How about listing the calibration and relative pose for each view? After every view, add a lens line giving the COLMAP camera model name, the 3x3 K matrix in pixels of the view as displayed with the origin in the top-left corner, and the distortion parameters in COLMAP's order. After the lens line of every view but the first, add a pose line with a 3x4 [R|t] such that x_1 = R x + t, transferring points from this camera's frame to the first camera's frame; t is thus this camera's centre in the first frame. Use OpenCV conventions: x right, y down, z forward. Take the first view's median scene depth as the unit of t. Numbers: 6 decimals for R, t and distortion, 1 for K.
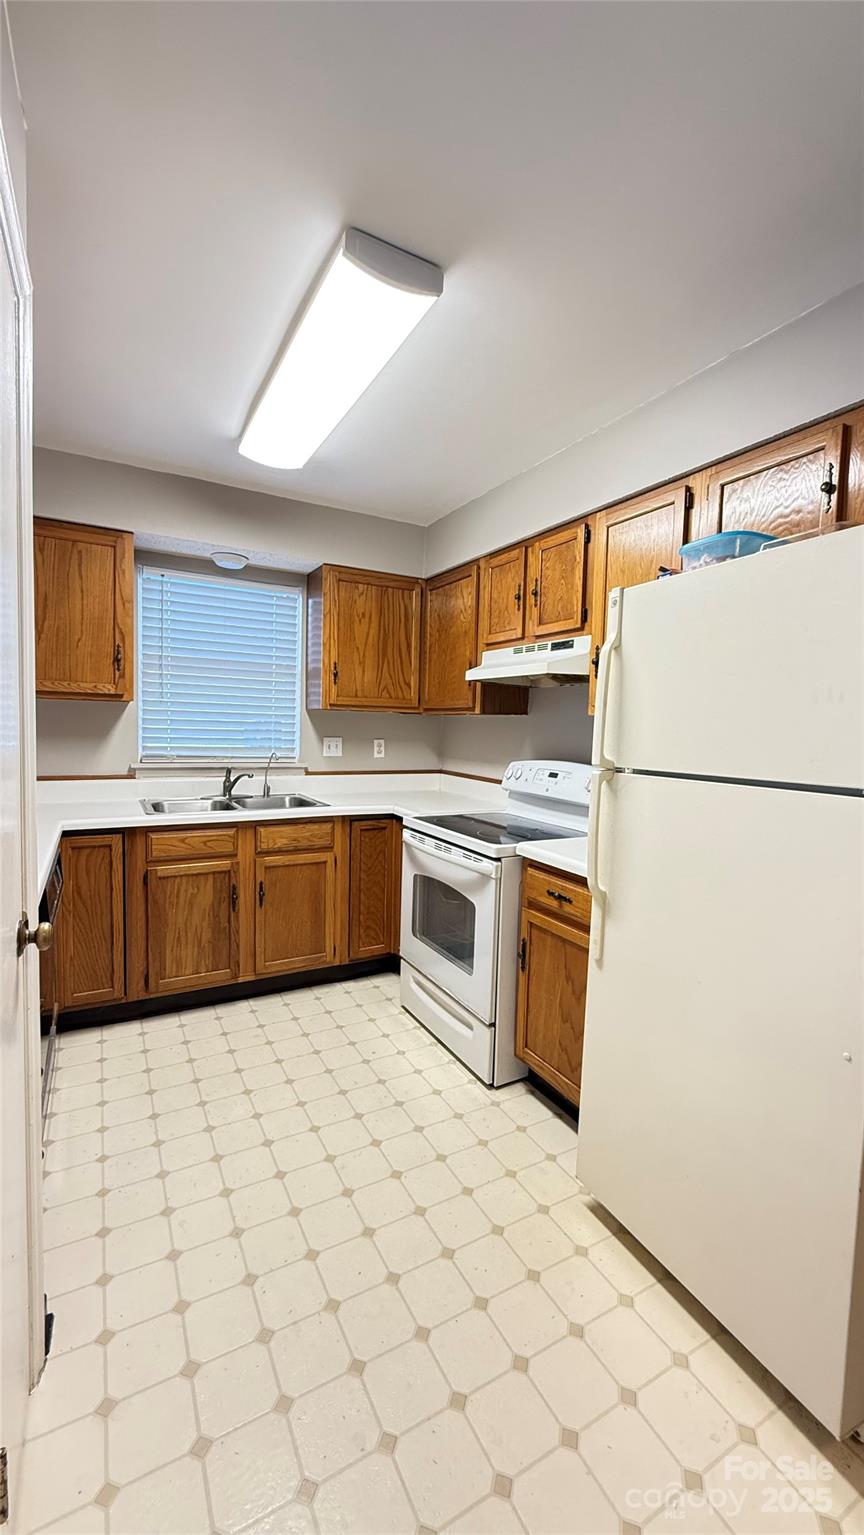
lens RADIAL K [[610.0, 0, 431.2], [0, 610.0, 763.2], [0, 0, 1]] dist [-0.001950, 0.000387]
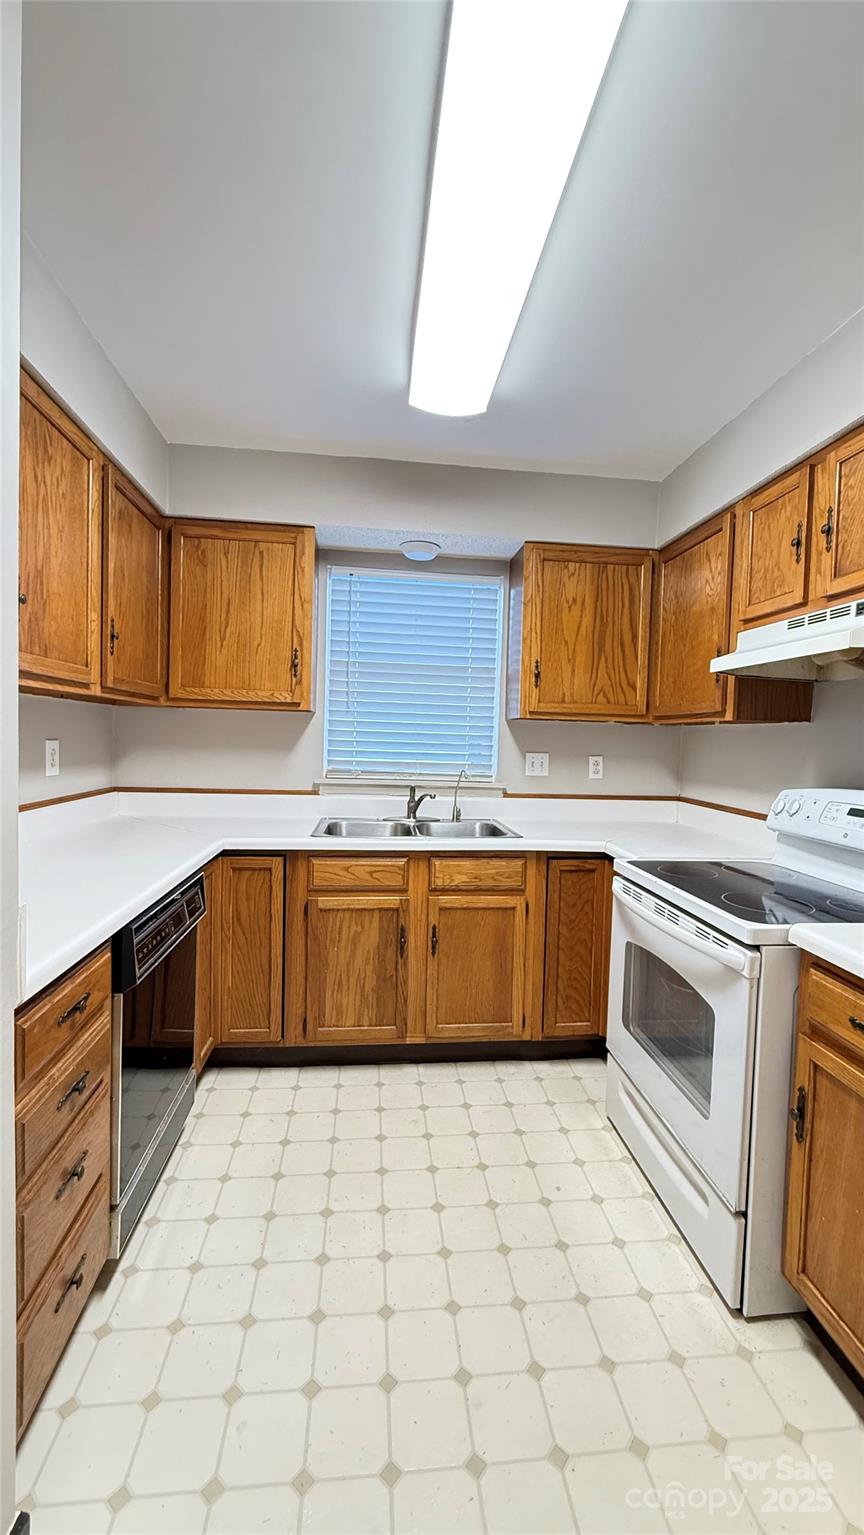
lens RADIAL K [[610.0, 0, 431.6], [0, 610.0, 762.9], [0, 0, 1]] dist [-0.001950, 0.000387]
pose [[0.922990, 0.015298, -0.384519, 0.033173], [-0.027554, 0.999272, -0.026386, -0.003791], [0.383835, 0.034949, 0.922740, 0.237230]]
